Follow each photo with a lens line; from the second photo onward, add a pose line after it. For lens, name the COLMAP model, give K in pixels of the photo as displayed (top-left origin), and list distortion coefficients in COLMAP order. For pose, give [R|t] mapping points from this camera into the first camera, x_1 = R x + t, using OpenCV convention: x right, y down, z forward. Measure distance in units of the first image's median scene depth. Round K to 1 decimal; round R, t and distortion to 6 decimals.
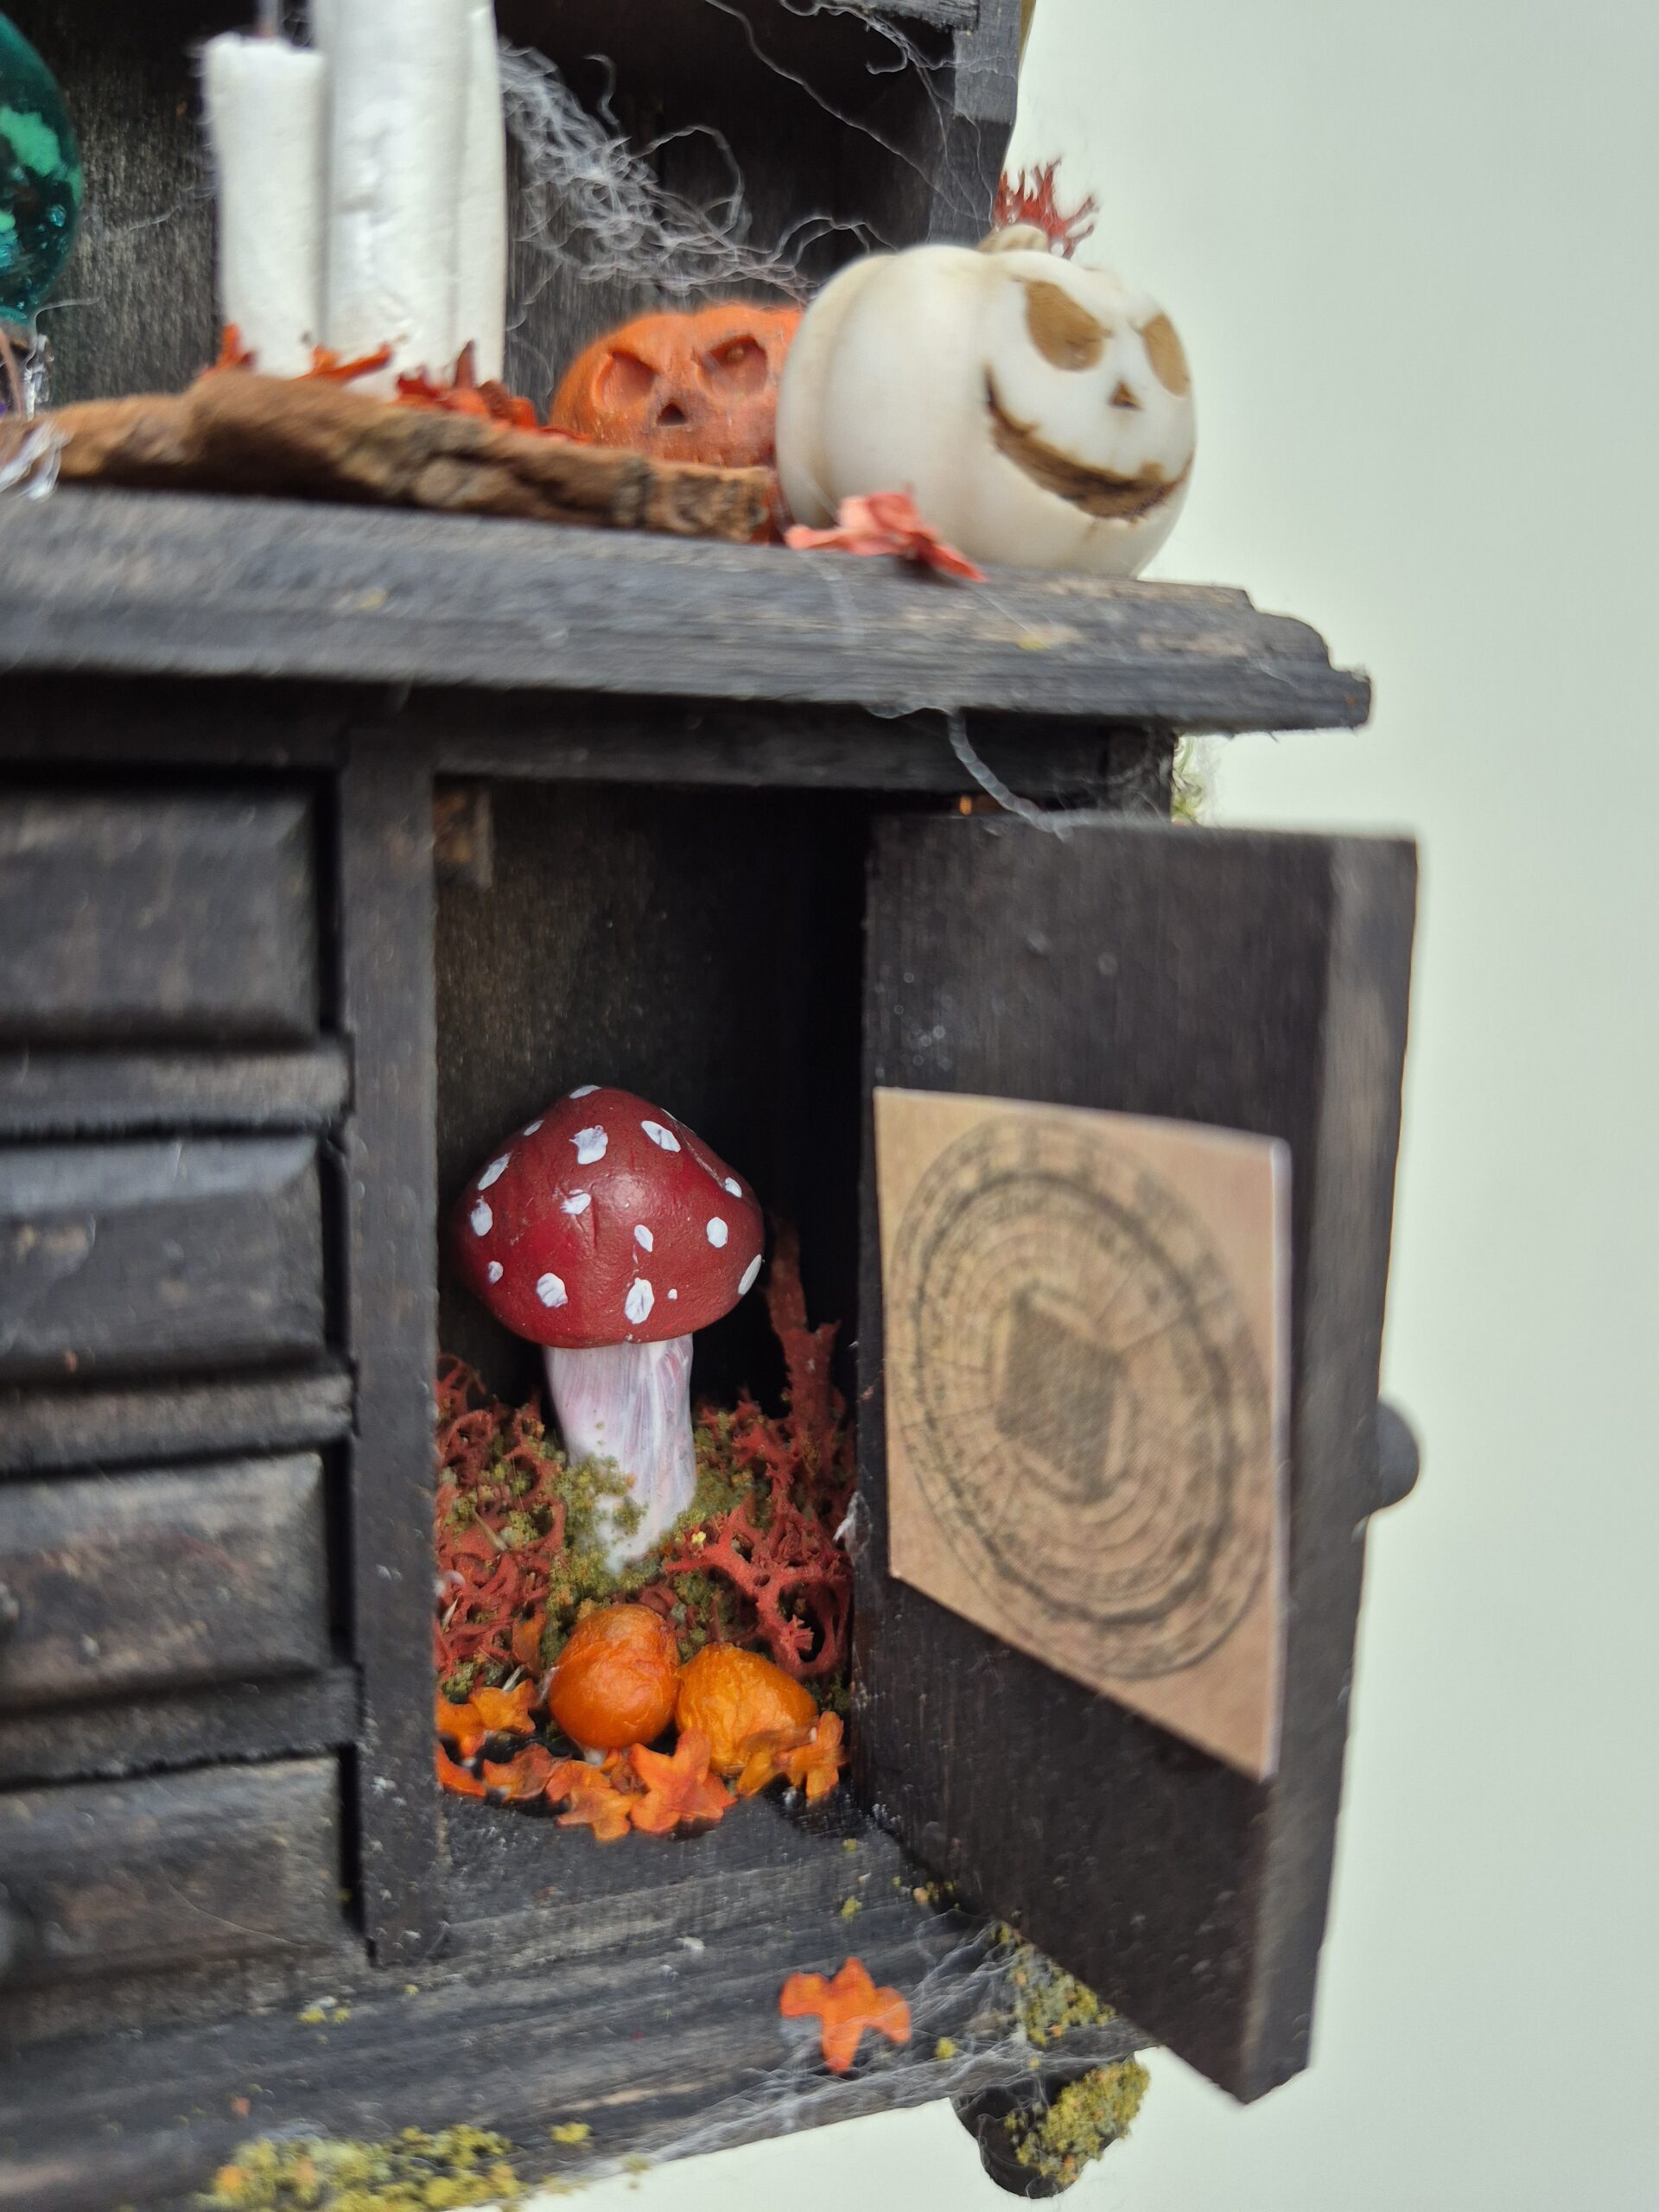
lens RADIAL K [[1727.5, 0, 822.7], [0, 1727.5, 1111.8], [0, 0, 1]] dist [0.000383, -0.120088]
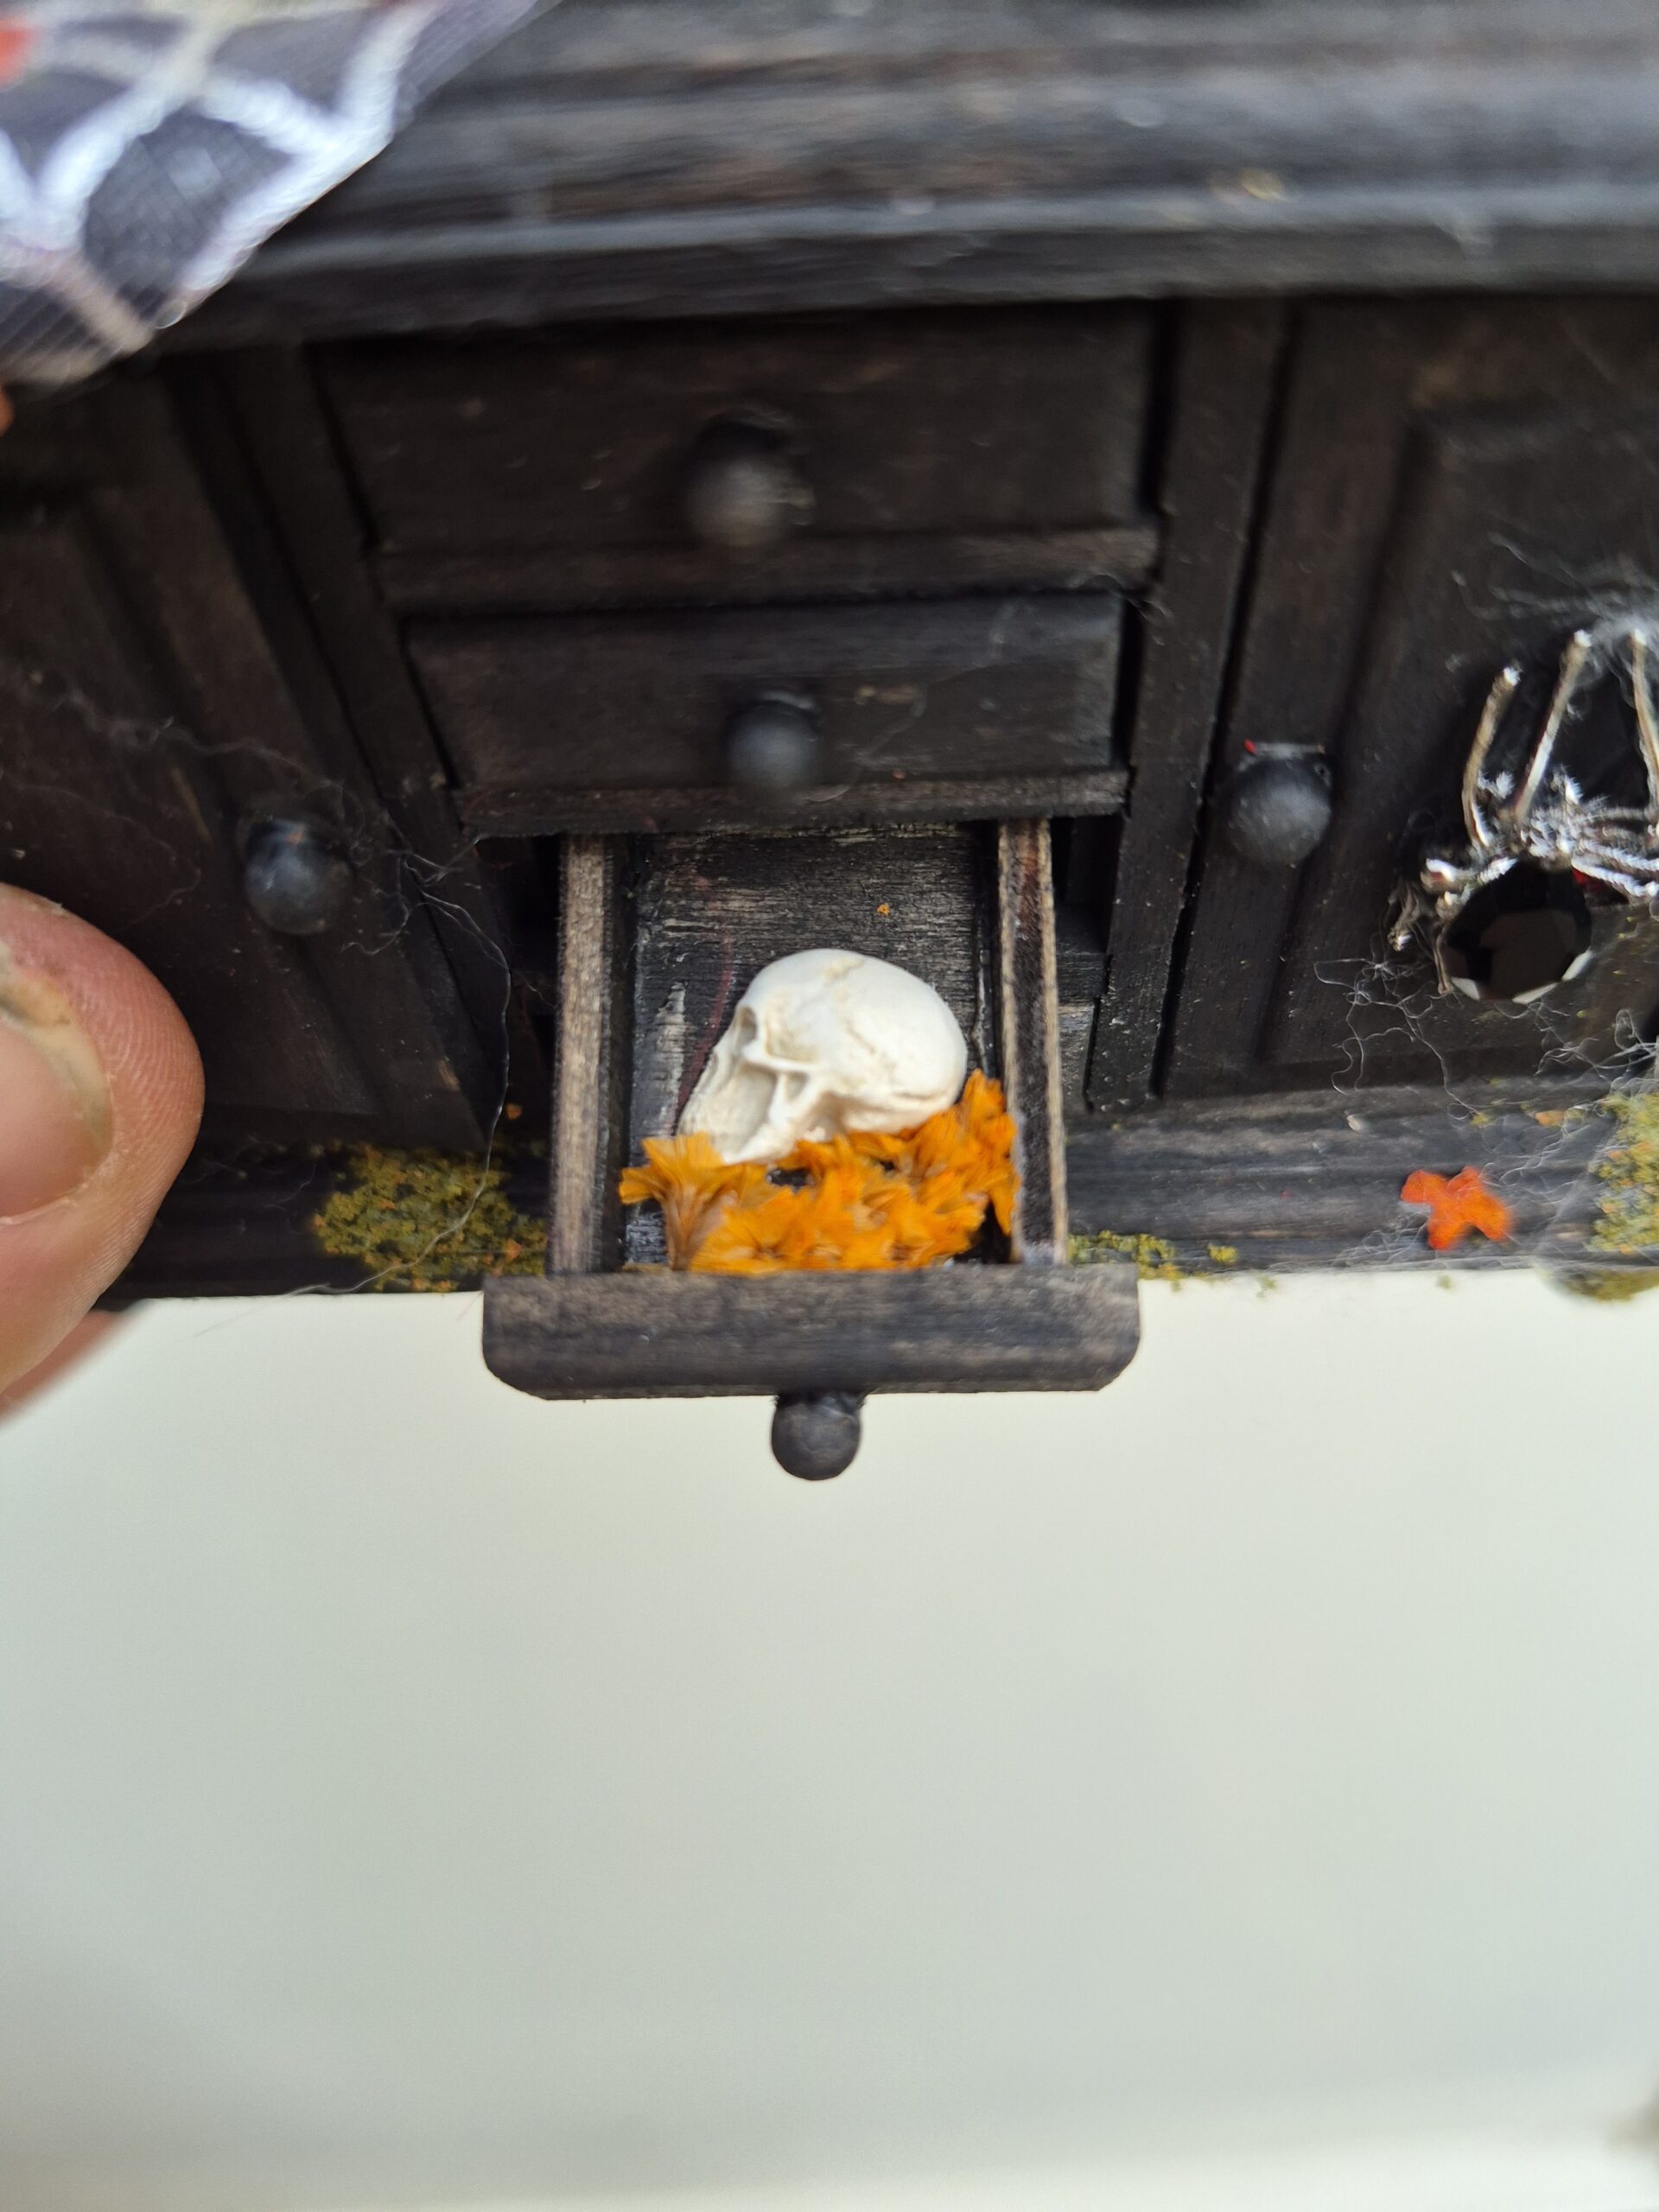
lens RADIAL K [[1727.5, 0, 833.1], [0, 1727.5, 1094.9], [0, 0, 1]] dist [0.000383, -0.120088]
pose [[0.937392, 0.232403, -0.259392, -0.116704], [0.017182, 0.713026, 0.700927, -0.479749], [0.347851, -0.661501, 0.664392, 0.062232]]
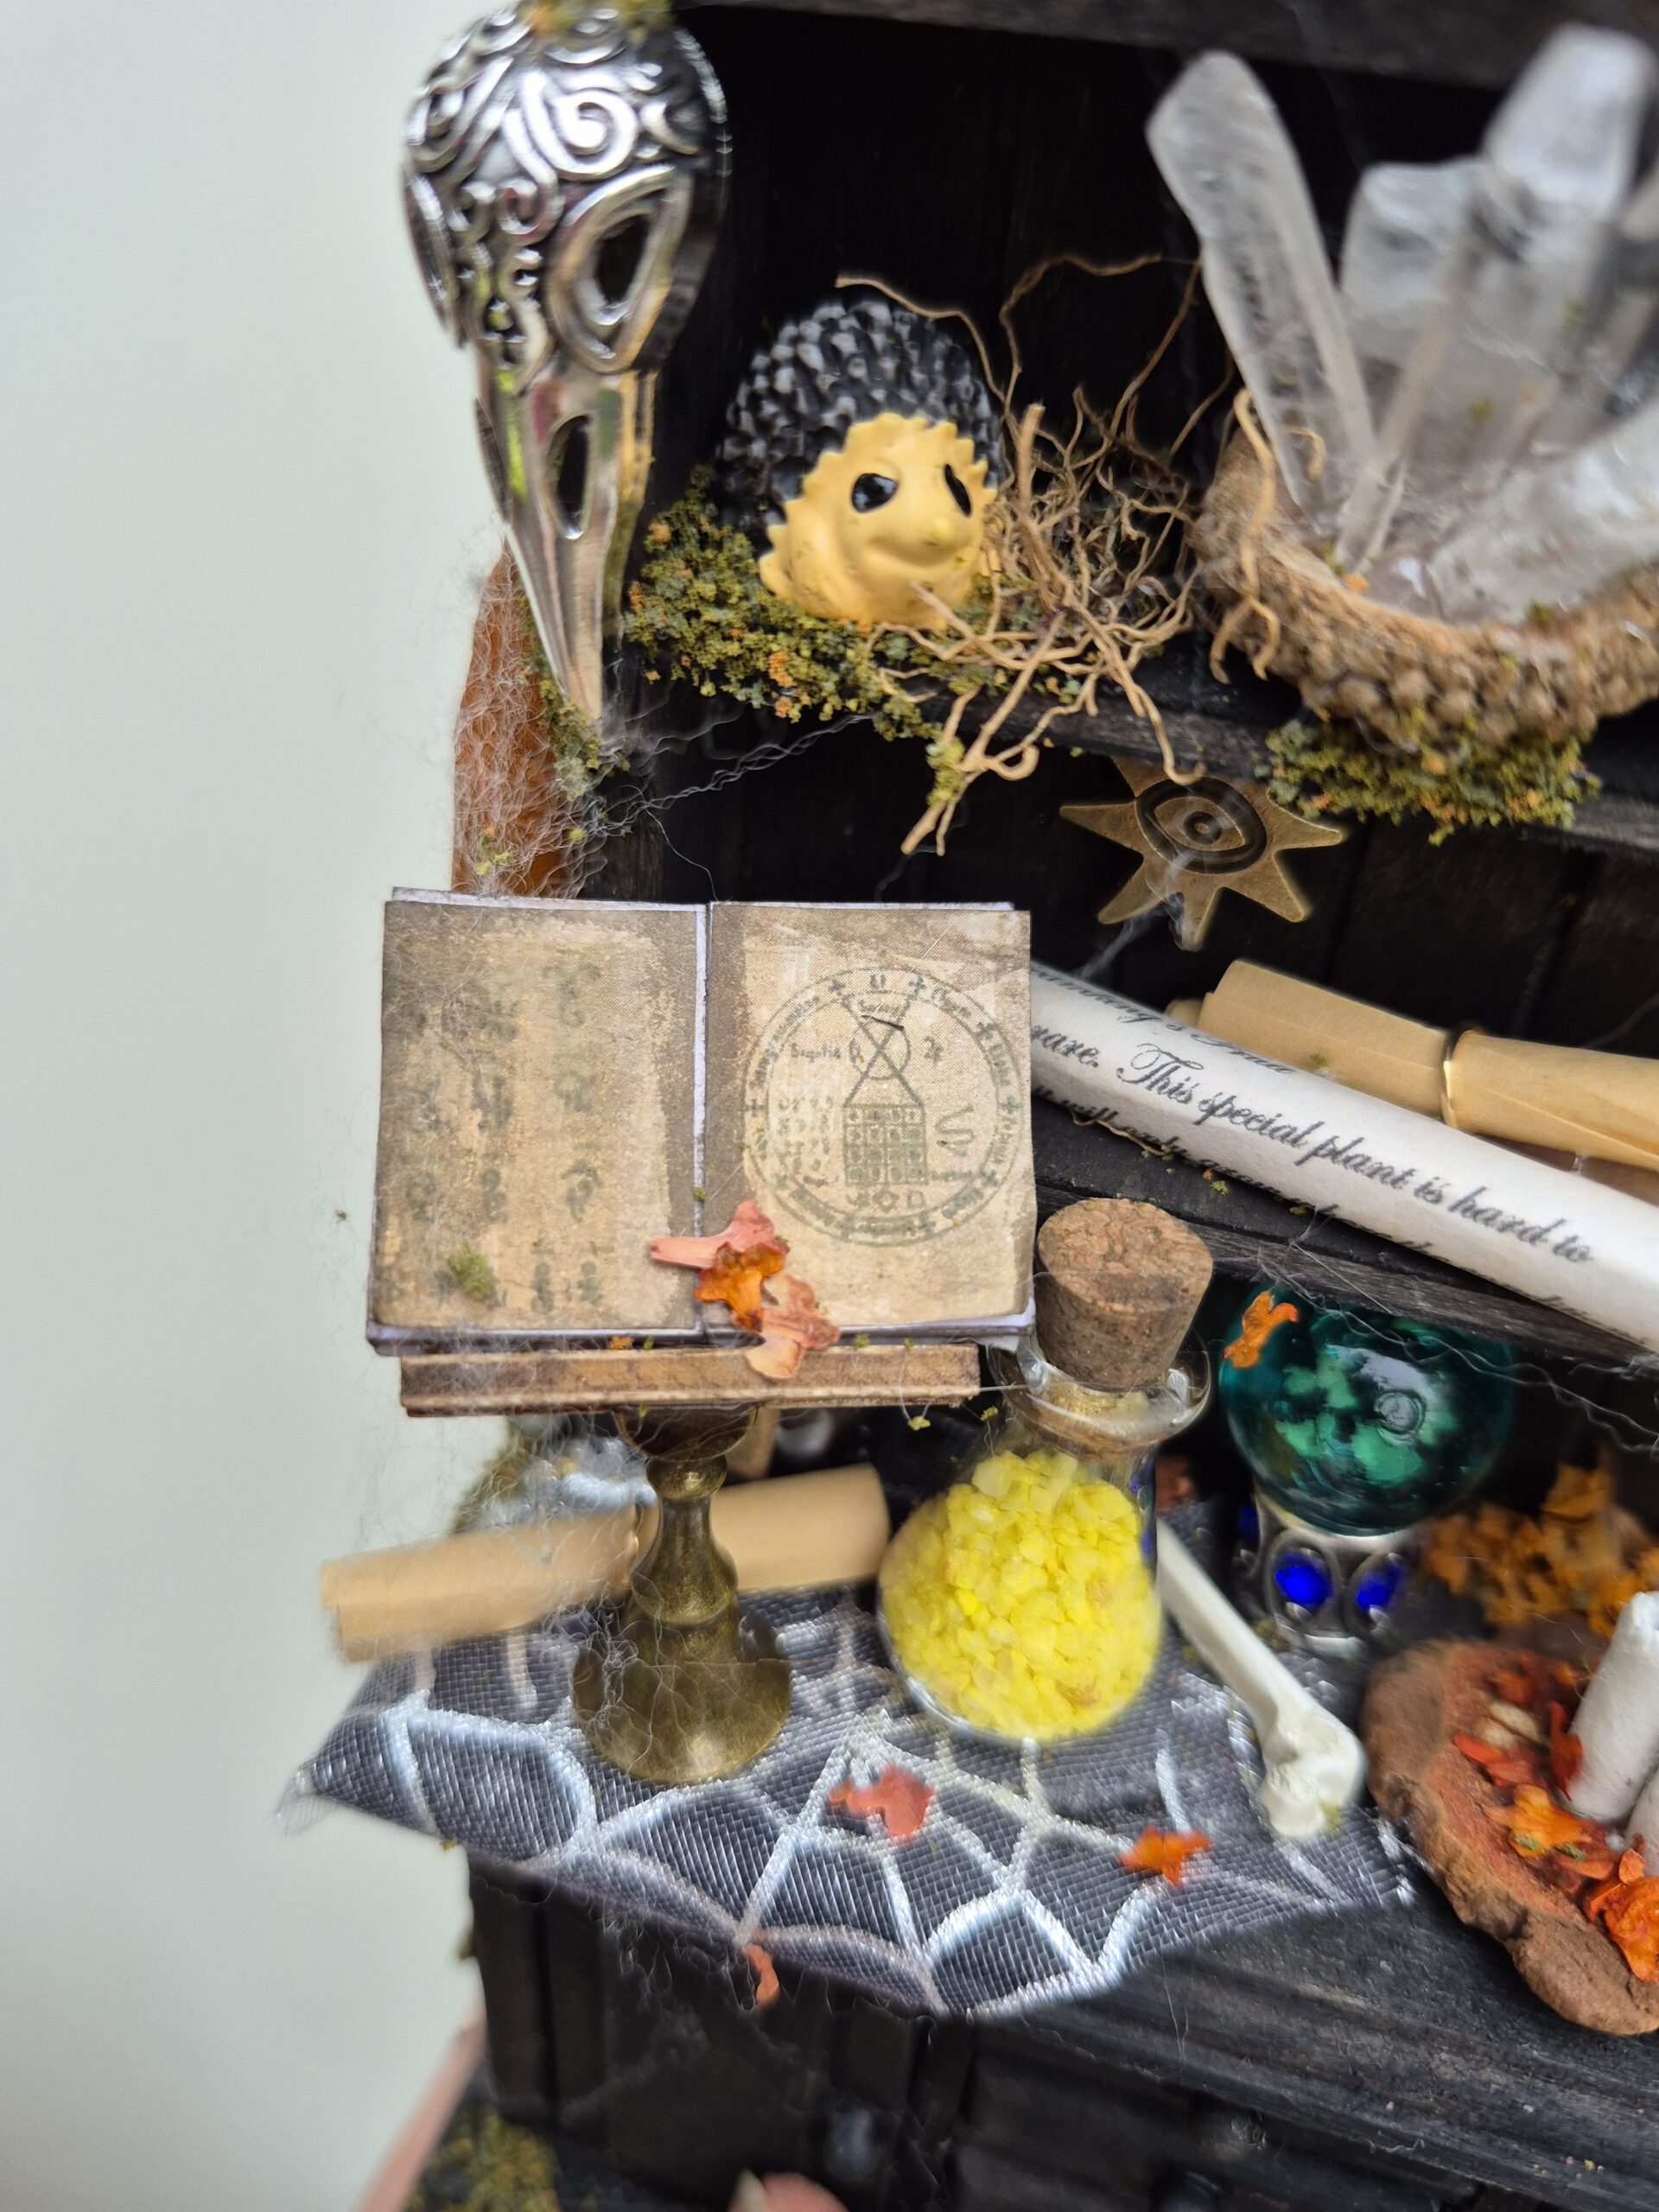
lens RADIAL K [[1727.5, 0, 841.8], [0, 1727.5, 1094.5], [0, 0, 1]] dist [0.000383, -0.120088]
pose [[0.798617, 0.366453, -0.477413, -0.358024], [-0.164071, 0.895775, 0.413120, -1.365169], [0.579044, -0.251595, 0.775505, -0.224322]]
